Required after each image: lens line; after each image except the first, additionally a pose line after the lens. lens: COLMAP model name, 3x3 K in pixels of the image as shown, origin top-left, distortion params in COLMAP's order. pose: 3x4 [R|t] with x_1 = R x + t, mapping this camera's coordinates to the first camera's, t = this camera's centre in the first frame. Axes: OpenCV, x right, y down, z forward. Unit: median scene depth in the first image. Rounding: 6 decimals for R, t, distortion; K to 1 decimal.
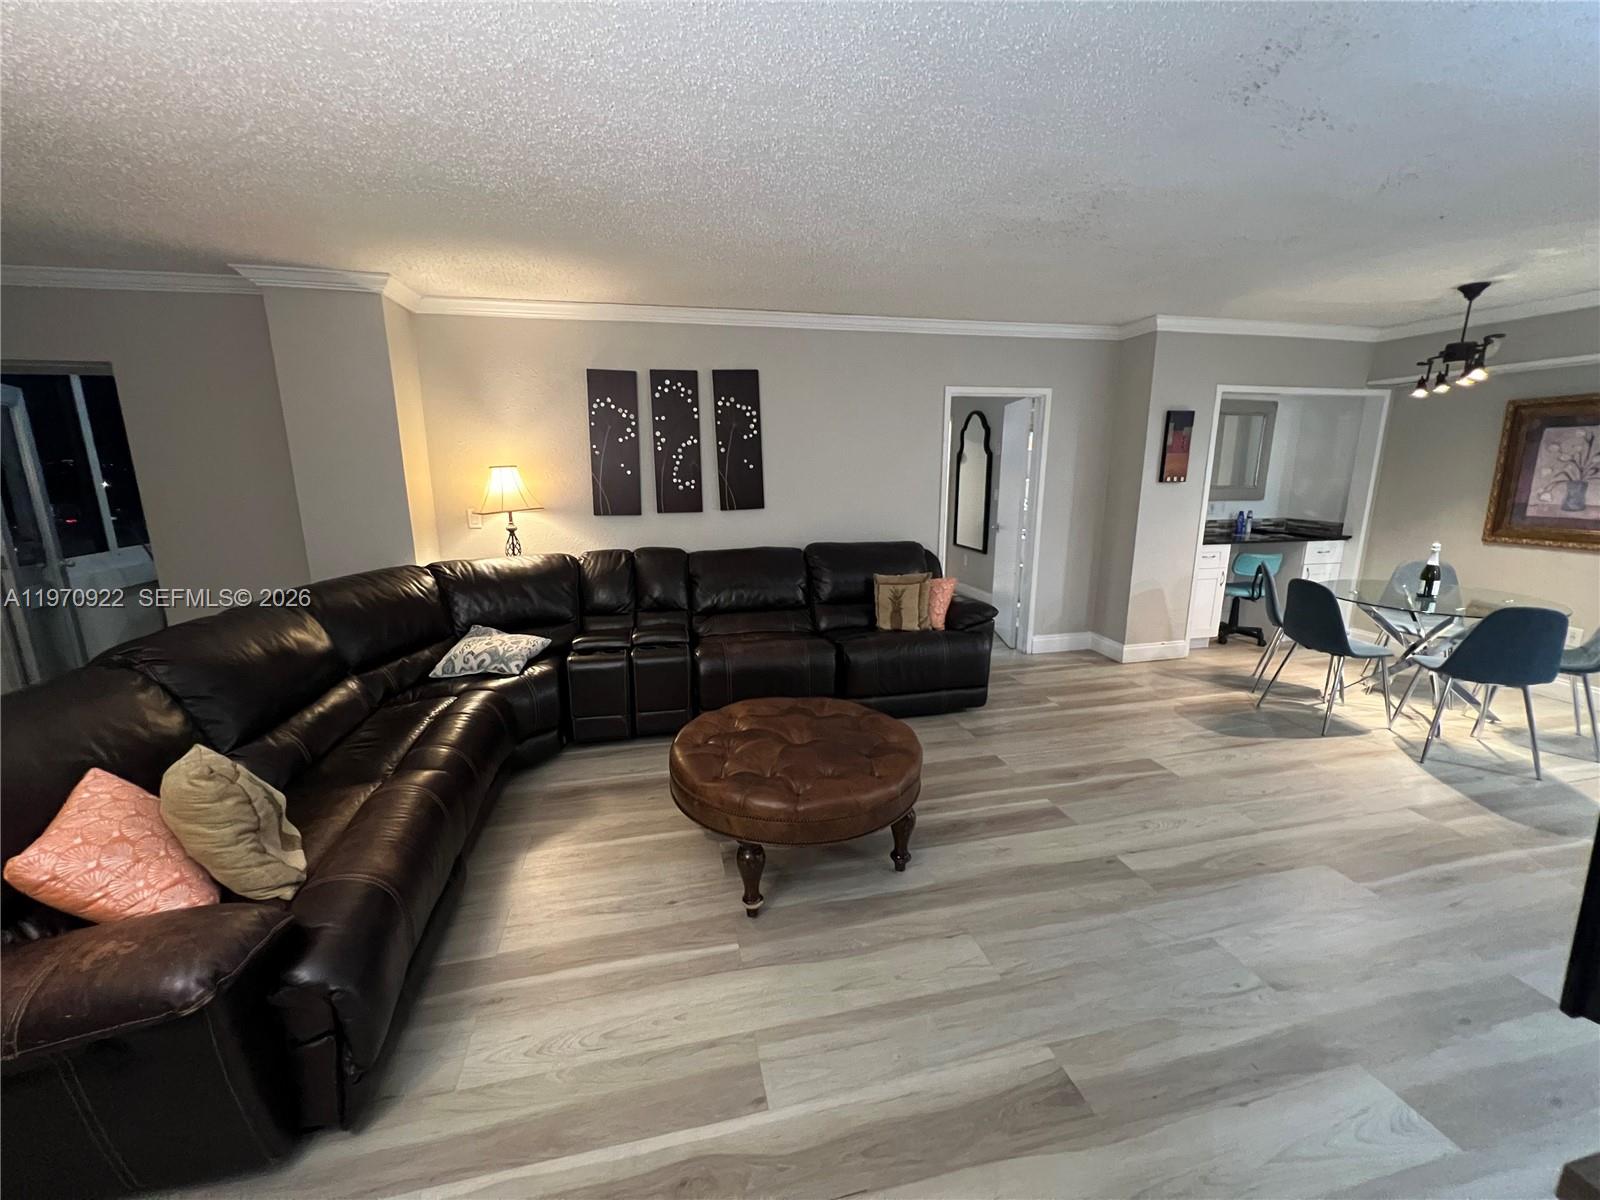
lens RADIAL K [[641.3, 0, 795.3], [0, 641.3, 600.8], [0, 0, 1]] dist [-0.005170, 0.000629]
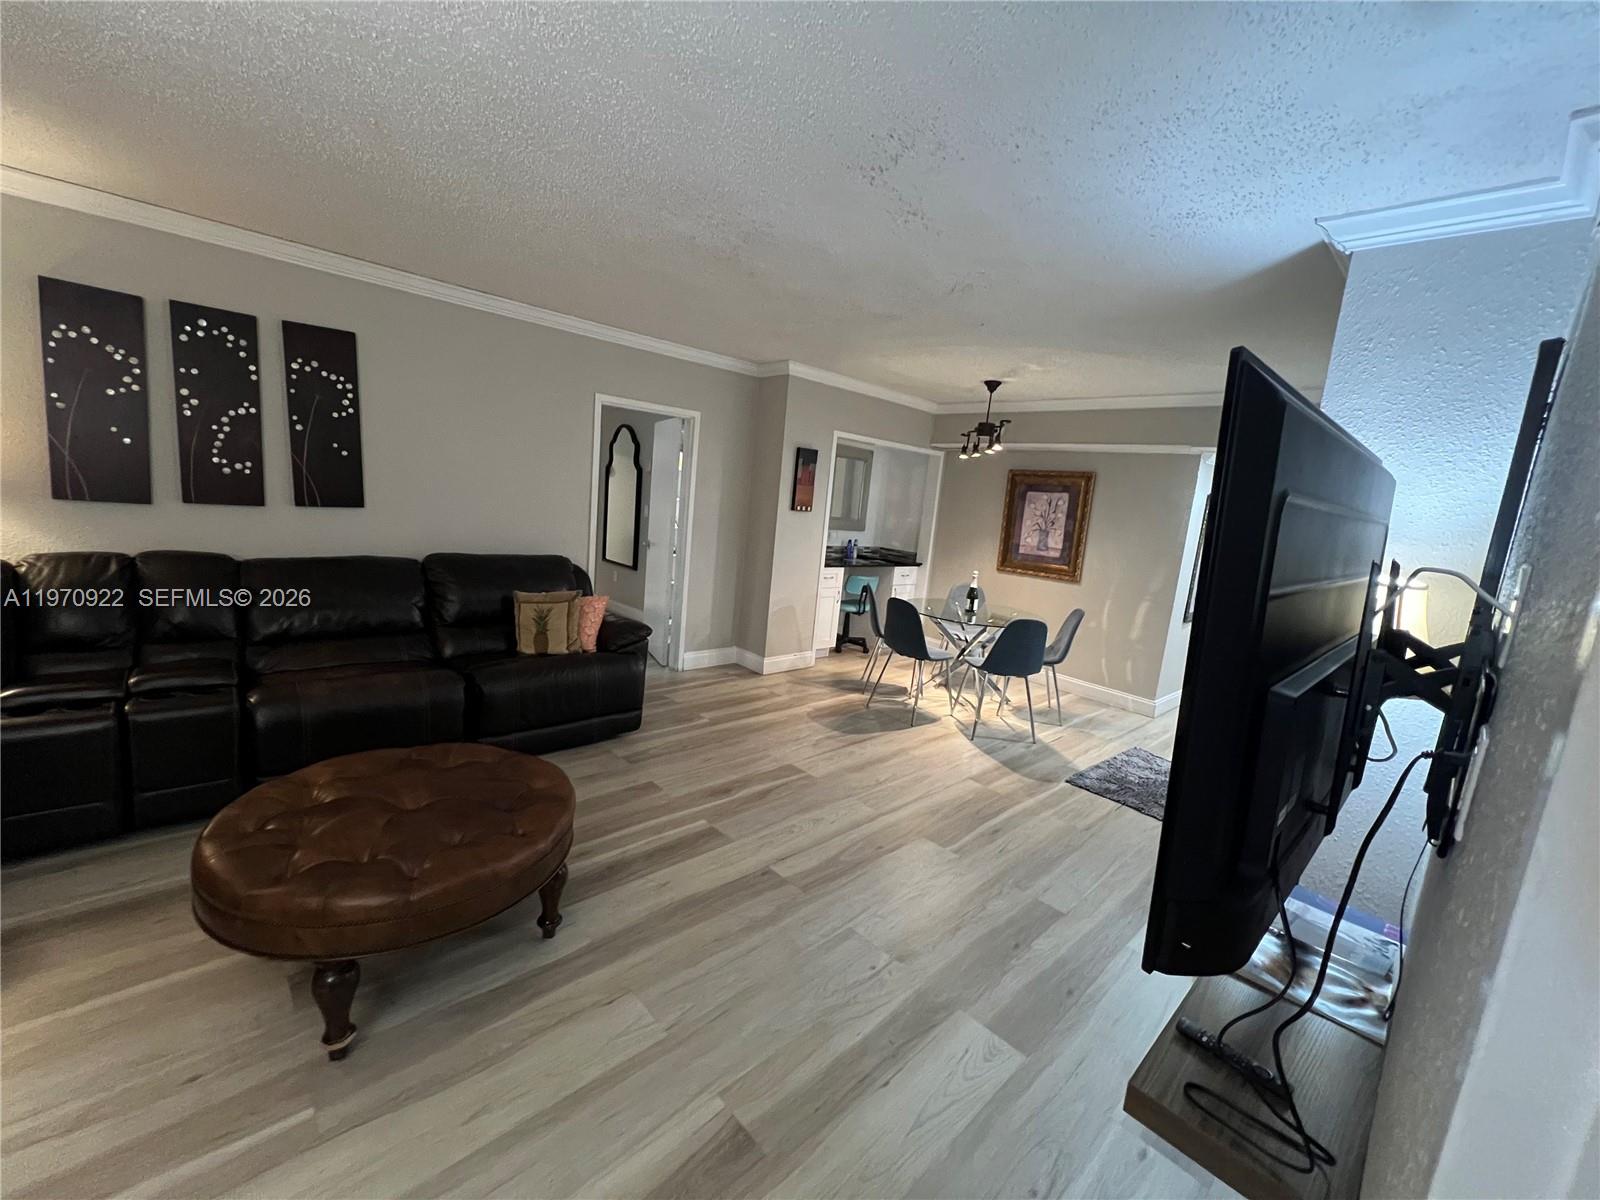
lens RADIAL K [[643.6, 0, 795.9], [0, 643.6, 597.7], [0, 0, 1]] dist [0.000256, 0.000881]
pose [[0.858756, 0.002049, 0.512381, 0.002423], [0.012500, 0.999611, -0.024948, -0.006666], [-0.512233, 0.027829, 0.858396, 0.049481]]
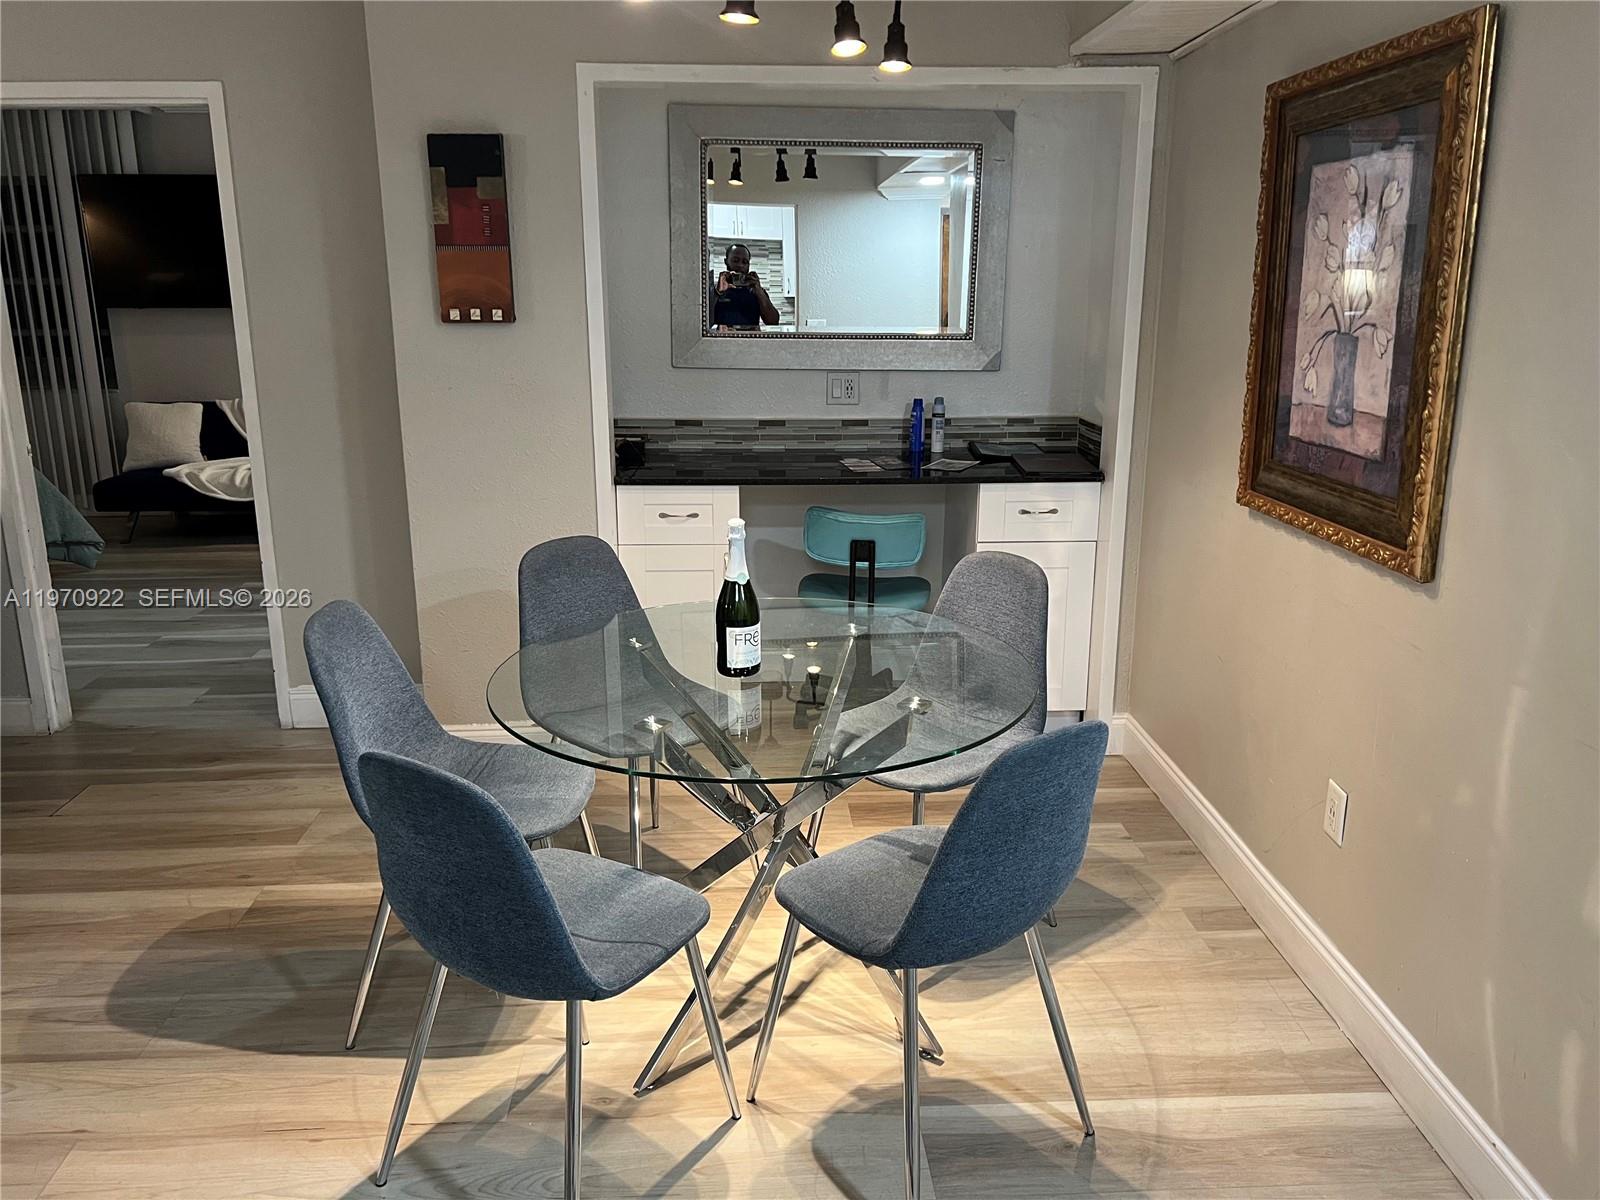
lens RADIAL K [[1202.0, 0, 788.1], [0, 1202.0, 581.0], [0, 0, 1]] dist [0.061836, -0.075128]
pose [[0.985150, 0.045513, -0.165553, 1.157219], [-0.039236, 0.998389, 0.040994, -0.084720], [0.167152, -0.033890, 0.985348, 0.382971]]
